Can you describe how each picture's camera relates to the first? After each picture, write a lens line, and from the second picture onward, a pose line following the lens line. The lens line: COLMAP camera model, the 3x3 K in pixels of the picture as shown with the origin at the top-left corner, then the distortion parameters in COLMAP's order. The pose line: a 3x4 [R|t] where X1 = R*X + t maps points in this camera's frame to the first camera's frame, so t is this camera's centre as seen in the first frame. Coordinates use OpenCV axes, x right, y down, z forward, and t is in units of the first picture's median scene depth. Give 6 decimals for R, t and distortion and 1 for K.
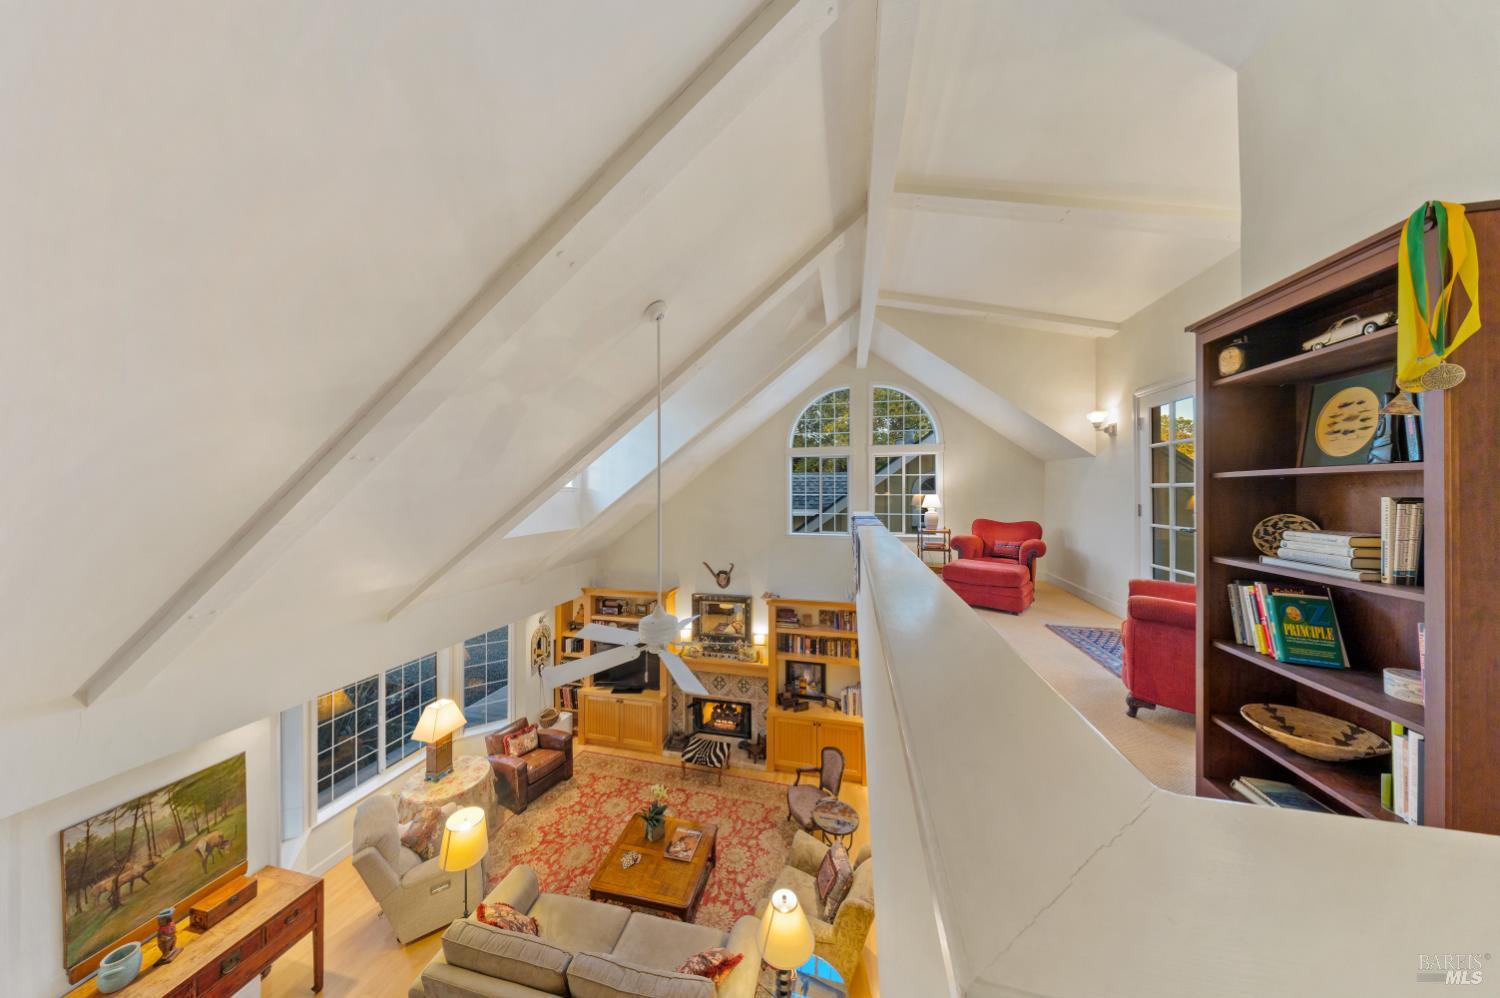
lens RADIAL K [[436.7, 0, 751.7], [0, 436.7, 490.0], [0, 0, 1]] dist [-0.000406, -0.000154]
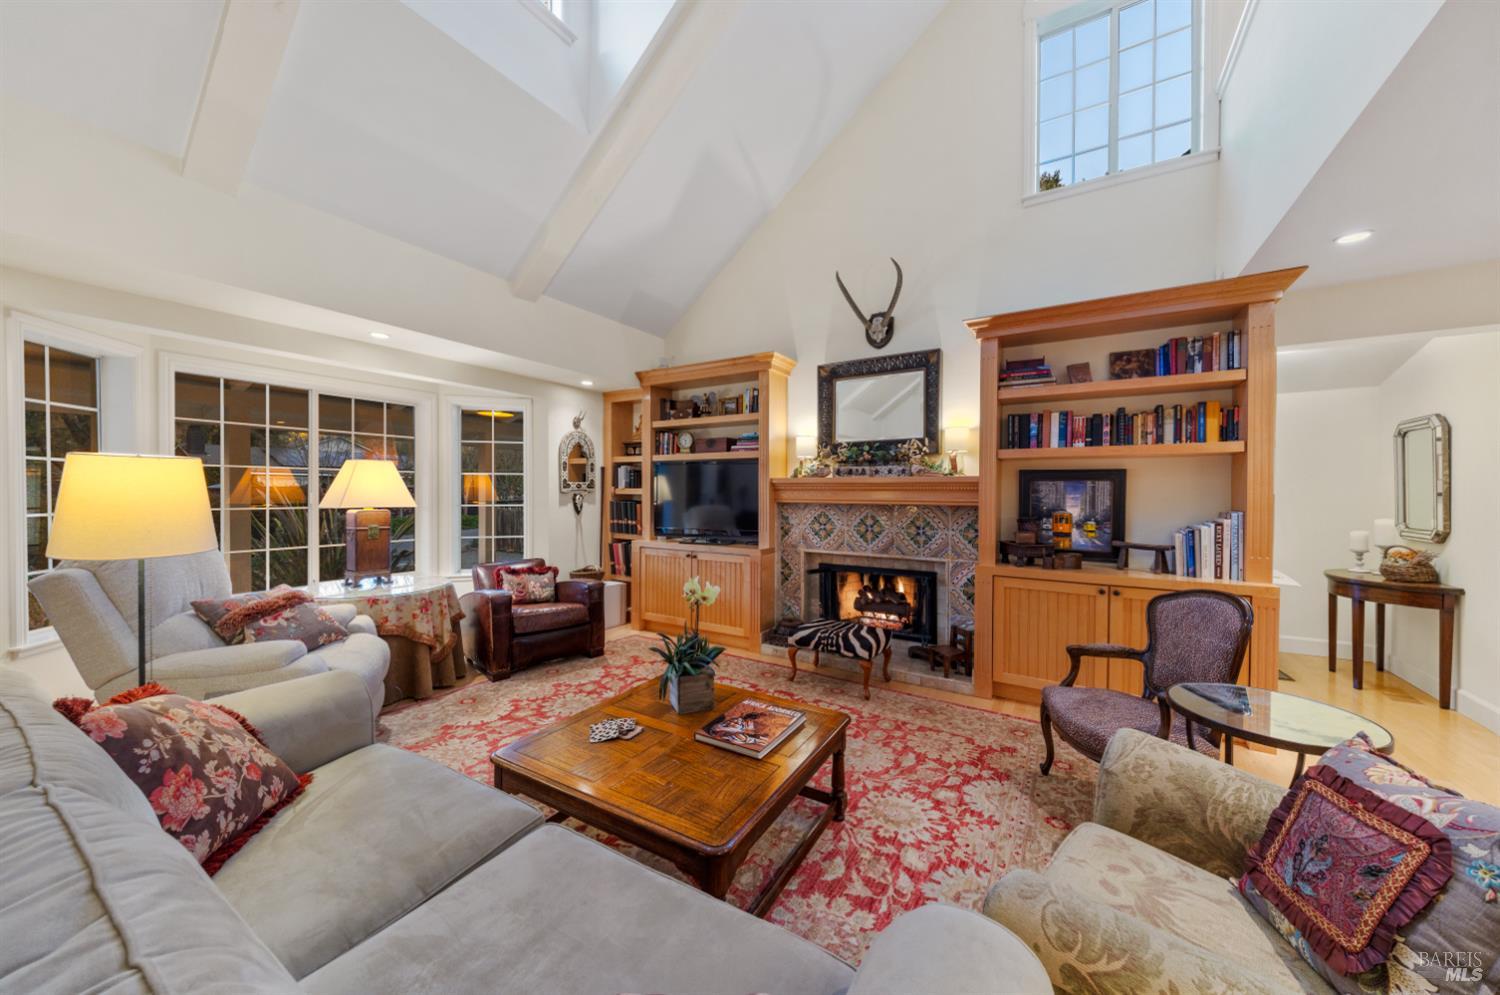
lens RADIAL K [[526.3, 0, 748.7], [0, 526.3, 500.2], [0, 0, 1]] dist [0.012386, -0.000277]
pose [[0.945792, 0.008101, -0.324673, -0.010324], [-0.003239, 0.999874, 0.015513, 0.421917], [0.324758, -0.013621, 0.945699, 0.397457]]
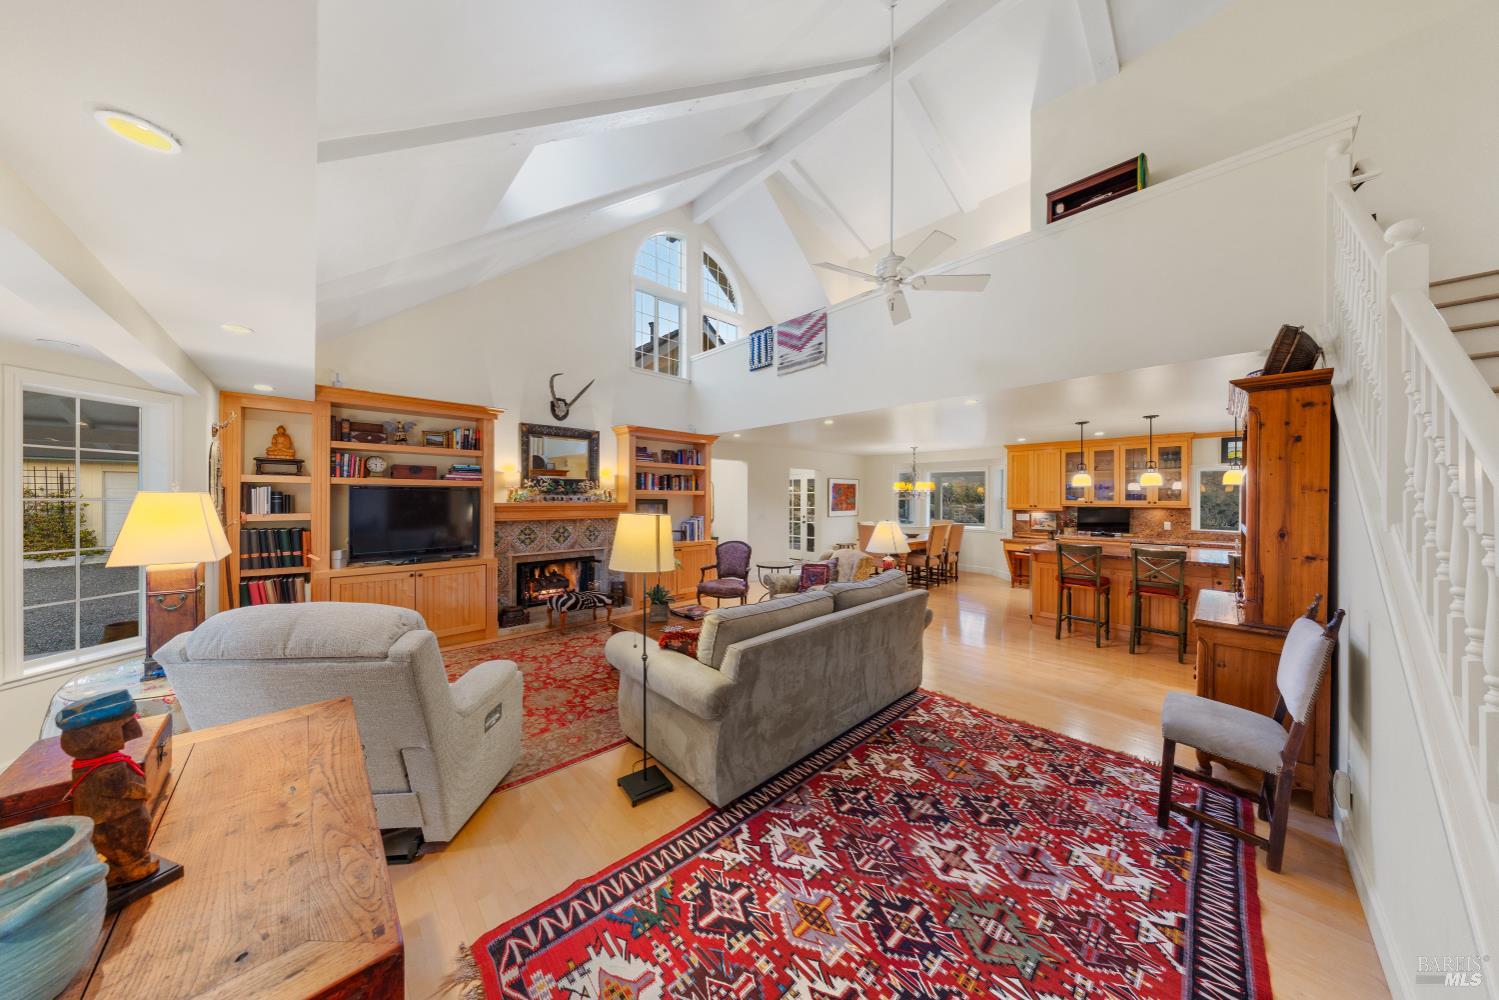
lens RADIAL K [[447.7, 0, 741.3], [0, 447.7, 495.3], [0, 0, 1]] dist [0.001095, -0.000013]
pose [[0.558142, 0.006161, 0.829723, -0.604514], [-0.003699, 0.999981, -0.004938, 0.392927], [-0.829737, -0.000313, 0.558154, 0.280733]]
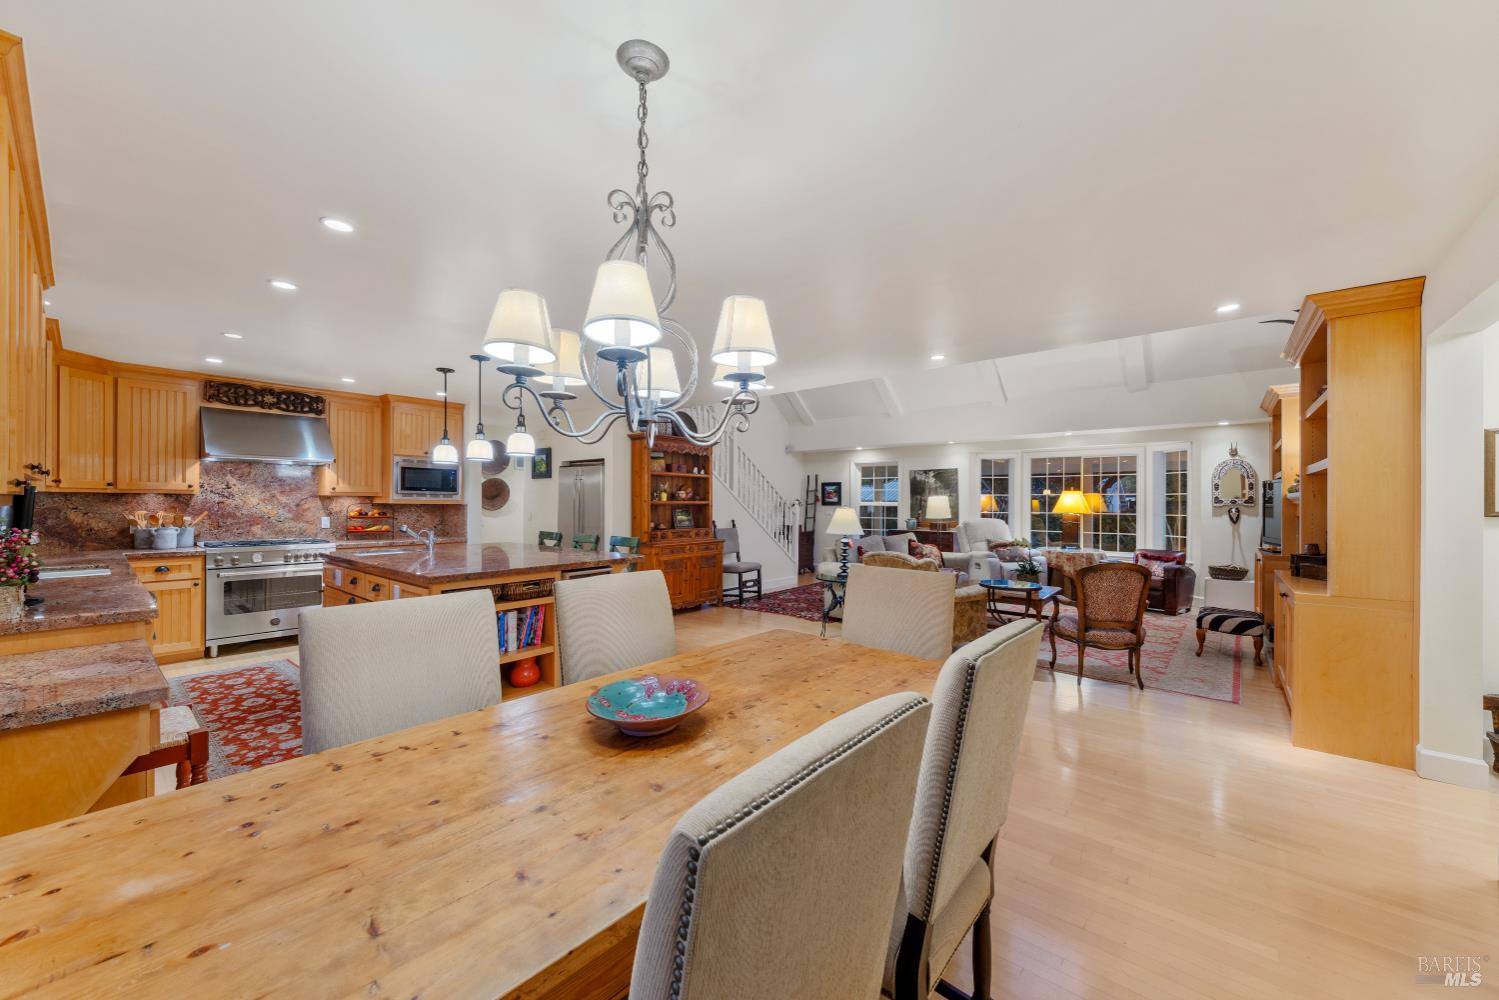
lens RADIAL K [[554.9, 0, 749.5], [0, 554.9, 502.4], [0, 0, 1]] dist [0.002032, -0.000094]
pose [[-0.445939, -0.003612, -0.895056, 0.893790], [-0.005165, 0.999986, -0.001461, 0.421062], [0.895049, 0.003972, -0.445951, 0.706382]]
